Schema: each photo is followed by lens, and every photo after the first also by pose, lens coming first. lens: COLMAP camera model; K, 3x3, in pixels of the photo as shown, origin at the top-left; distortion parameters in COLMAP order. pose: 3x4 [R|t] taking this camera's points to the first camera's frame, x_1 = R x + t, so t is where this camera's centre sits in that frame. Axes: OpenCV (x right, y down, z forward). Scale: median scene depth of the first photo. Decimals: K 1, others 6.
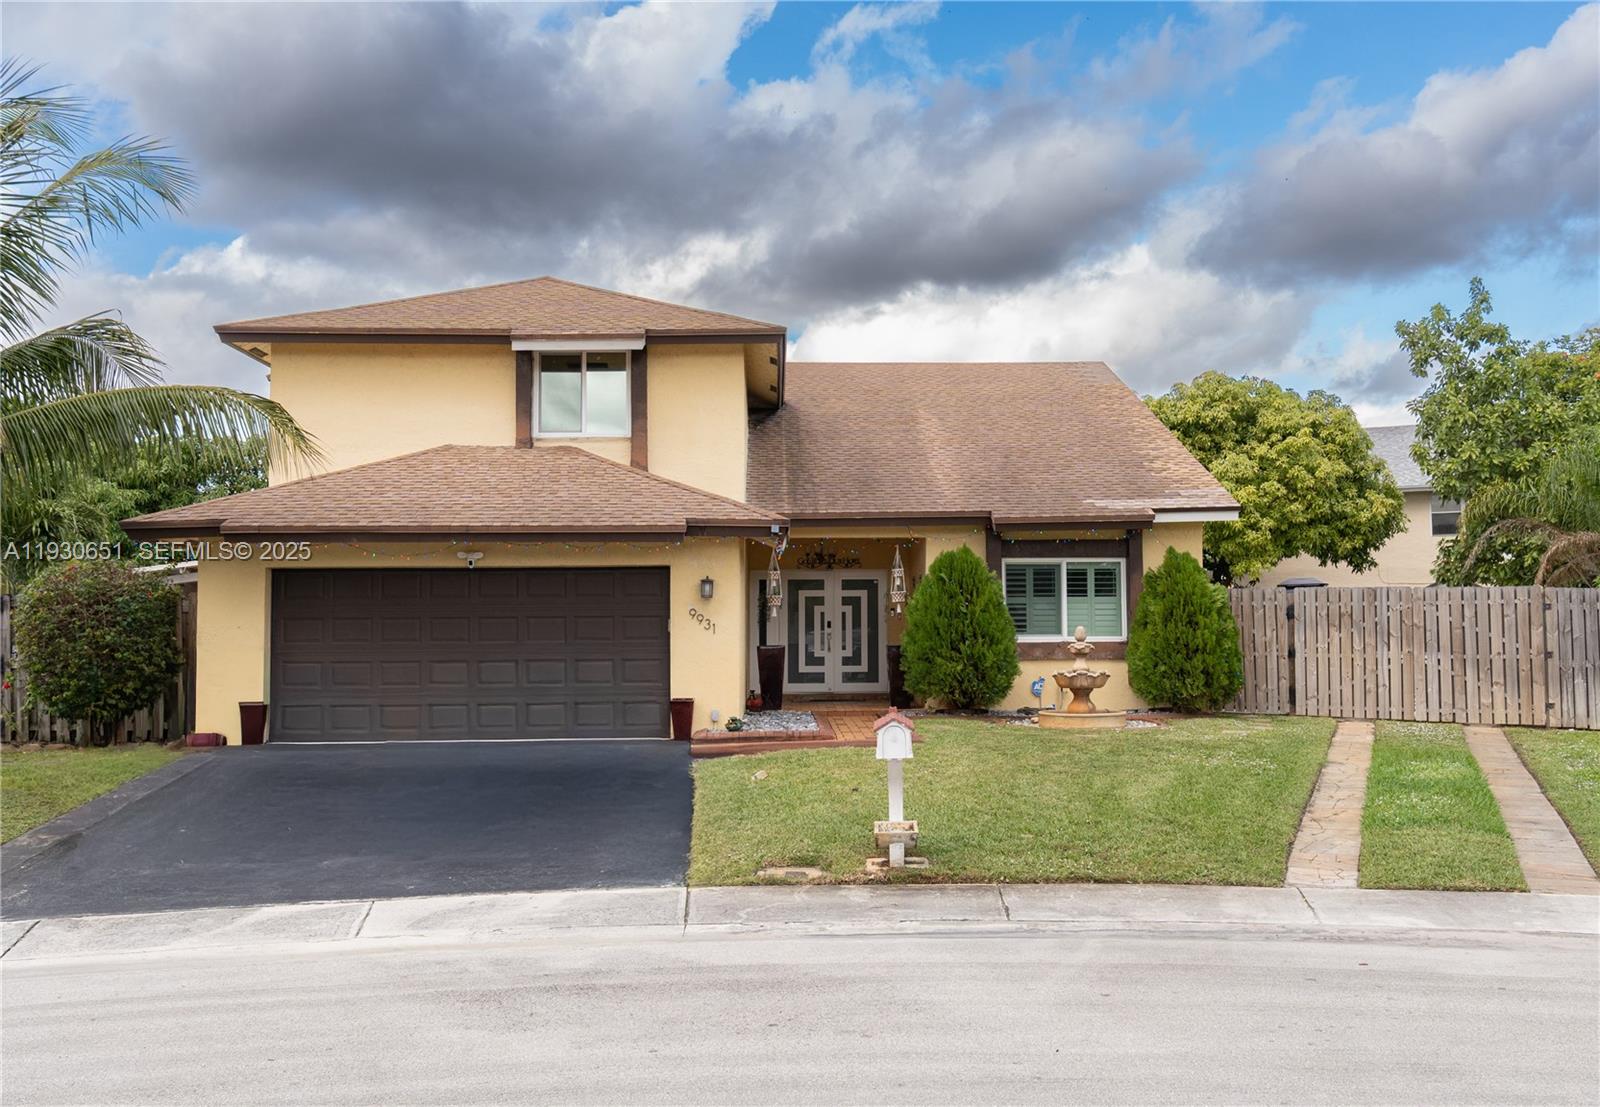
lens RADIAL K [[1546.7, 0, 800.0], [0, 1546.7, 553.5], [0, 0, 1]] dist [-0.000977, -0.000083]
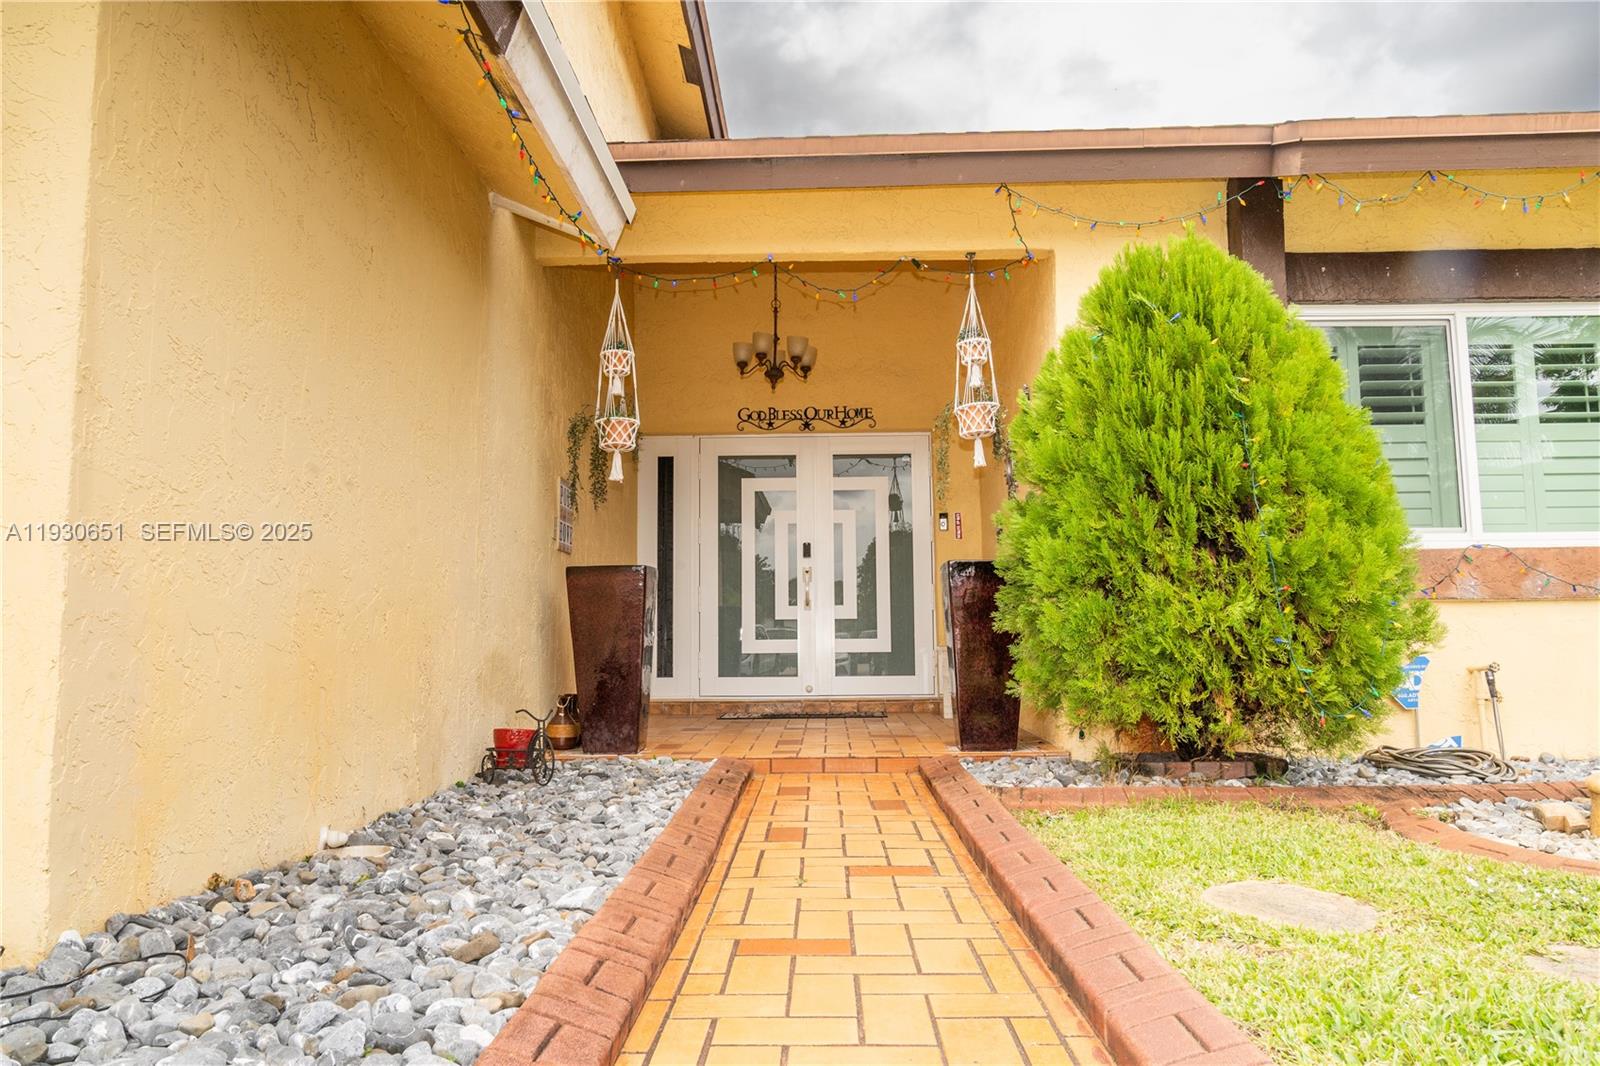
lens RADIAL K [[1078.5, 0, 800.0], [0, 1078.5, 533.0], [0, 0, 1]] dist [-0.032943, 0.004575]
pose [[0.998978, -0.005772, -0.044835, 0.035066], [0.003332, 0.998518, -0.054317, 0.065498], [0.045082, 0.054112, 0.997517, 0.759582]]
